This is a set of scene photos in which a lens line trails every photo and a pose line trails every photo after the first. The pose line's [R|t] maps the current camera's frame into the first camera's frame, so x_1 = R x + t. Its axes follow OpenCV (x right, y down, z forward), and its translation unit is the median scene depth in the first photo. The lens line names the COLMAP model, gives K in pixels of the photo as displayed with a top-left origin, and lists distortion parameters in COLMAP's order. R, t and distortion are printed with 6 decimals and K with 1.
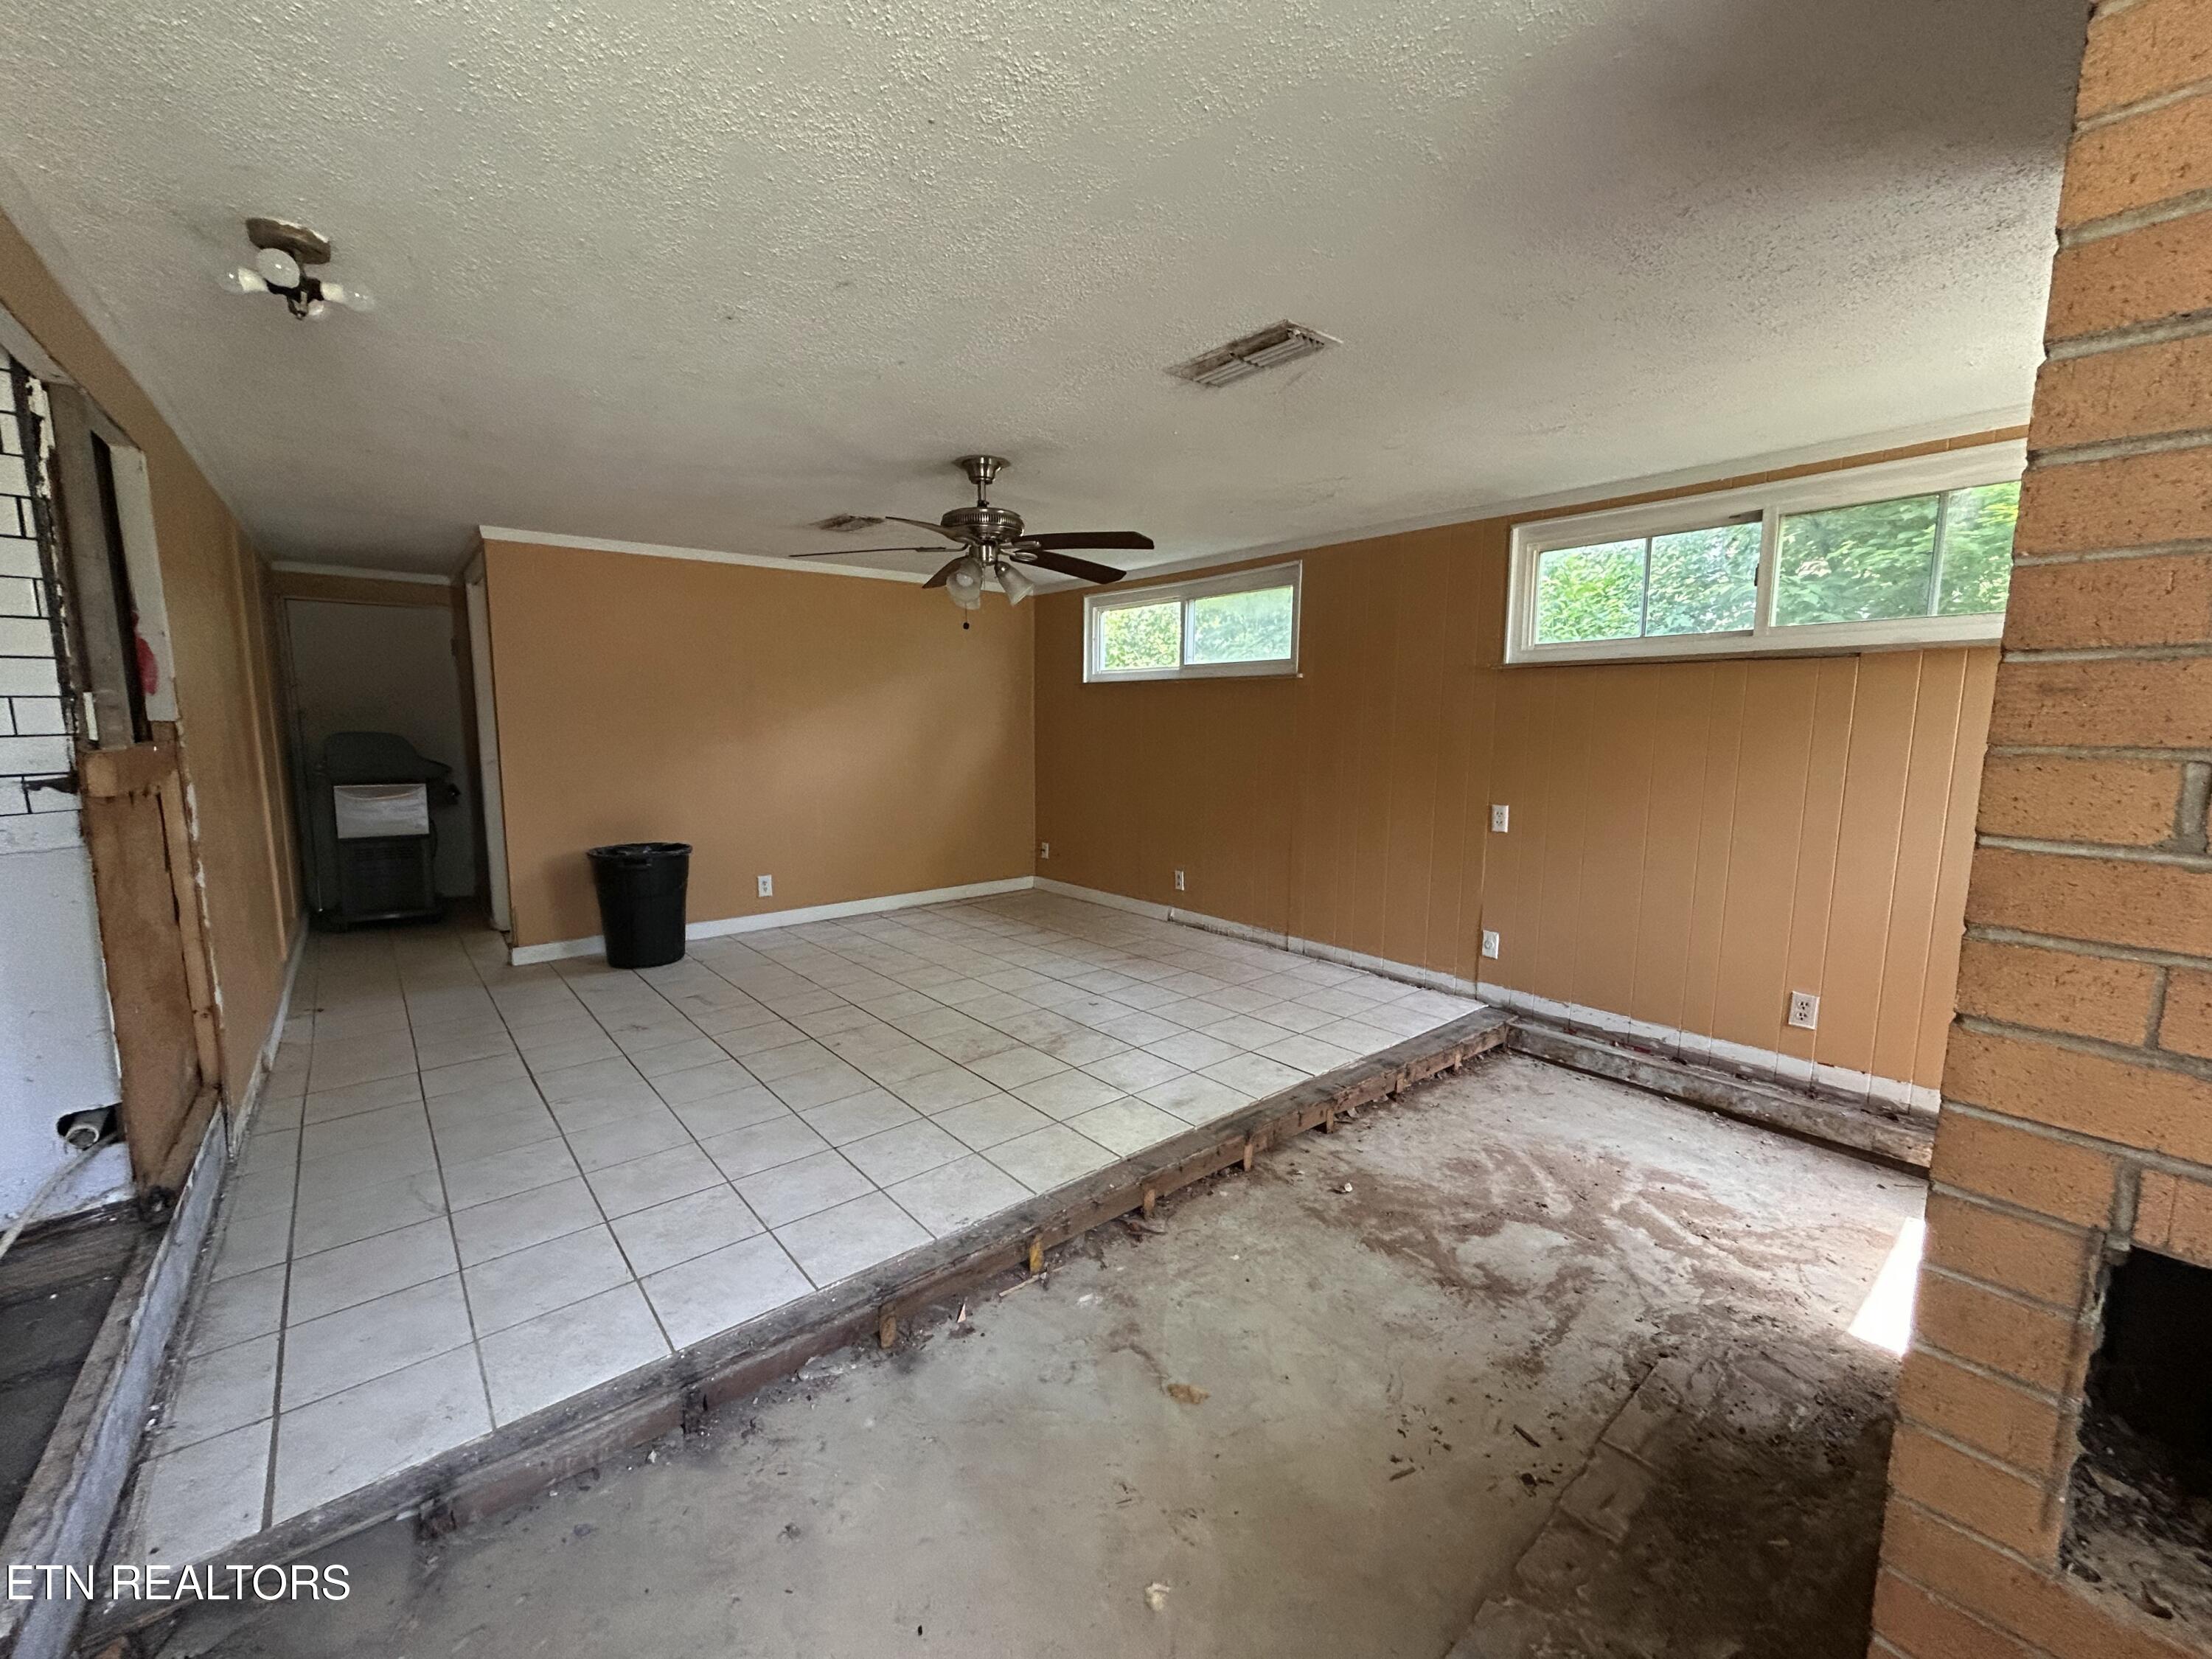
lens RADIAL K [[891.6, 0, 1104.1], [0, 891.6, 827.7], [0, 0, 1]] dist [0.002362, -0.000124]
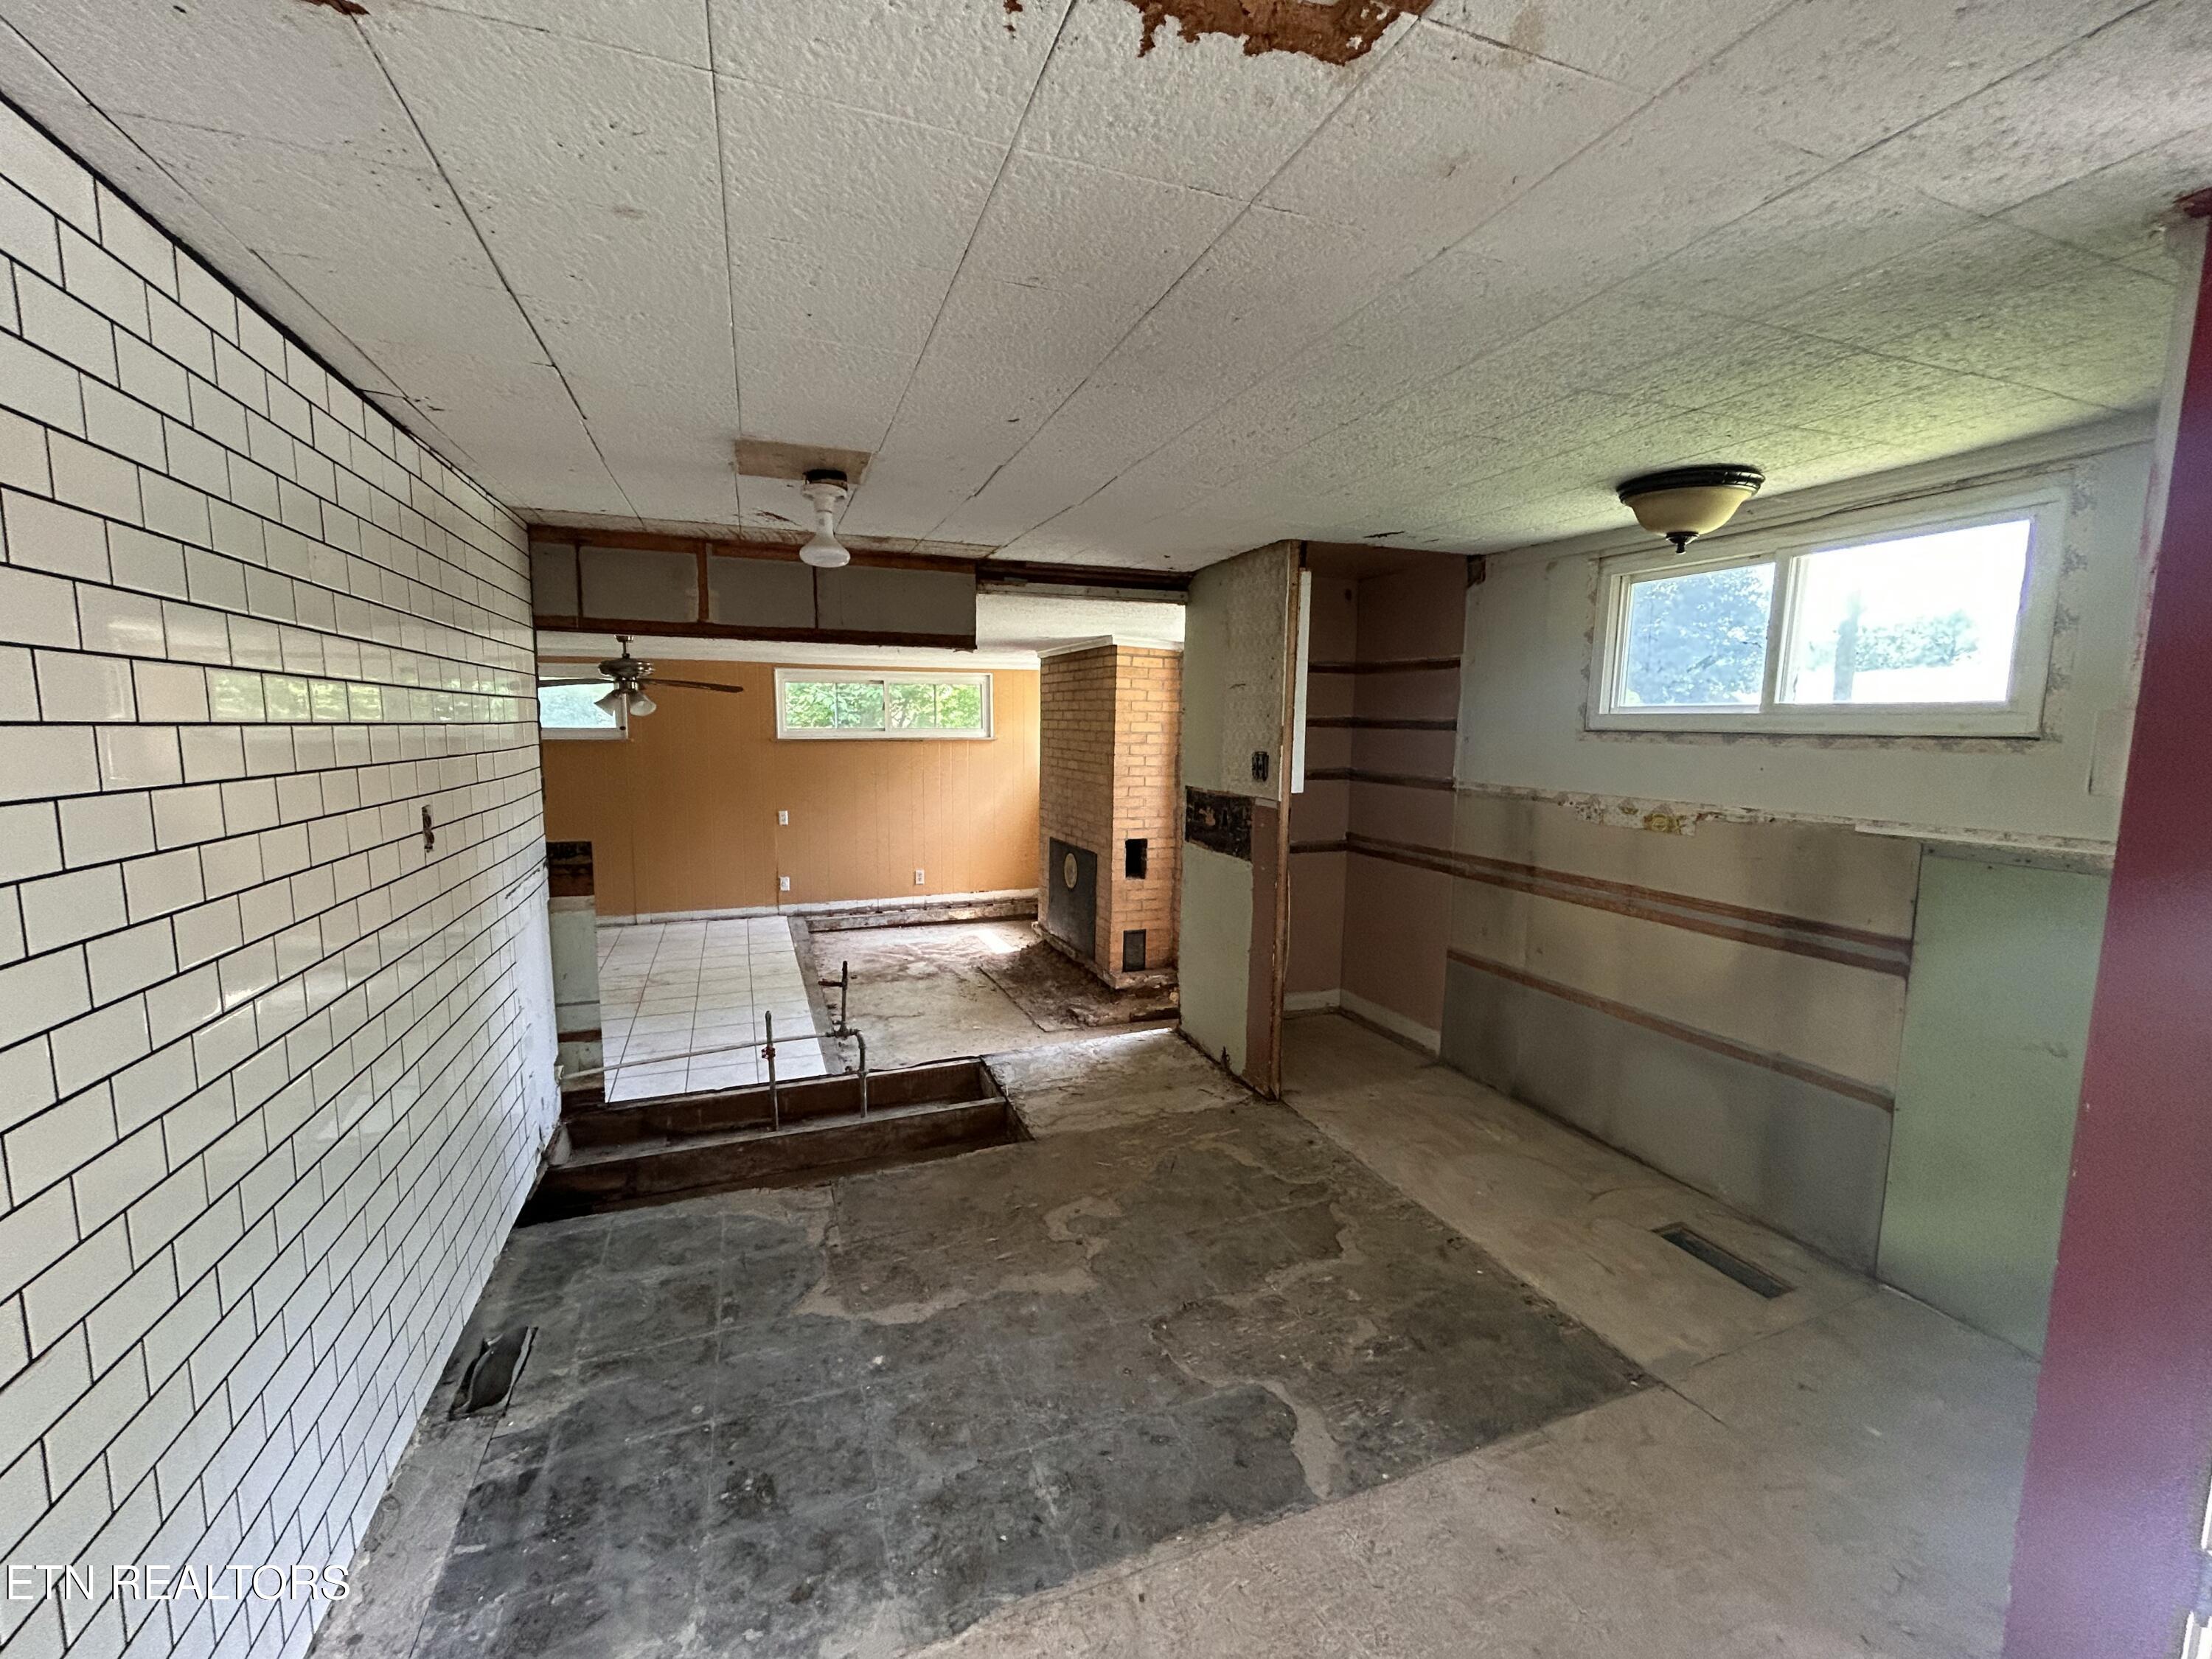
lens RADIAL K [[891.6, 0, 1097.7], [0, 891.6, 829.9], [0, 0, 1]] dist [0.002362, -0.000124]
pose [[0.318139, -0.112314, 0.941368, -1.533308], [0.113049, 0.990367, 0.079954, -0.080844], [-0.941280, 0.080984, 0.327771, -0.351690]]
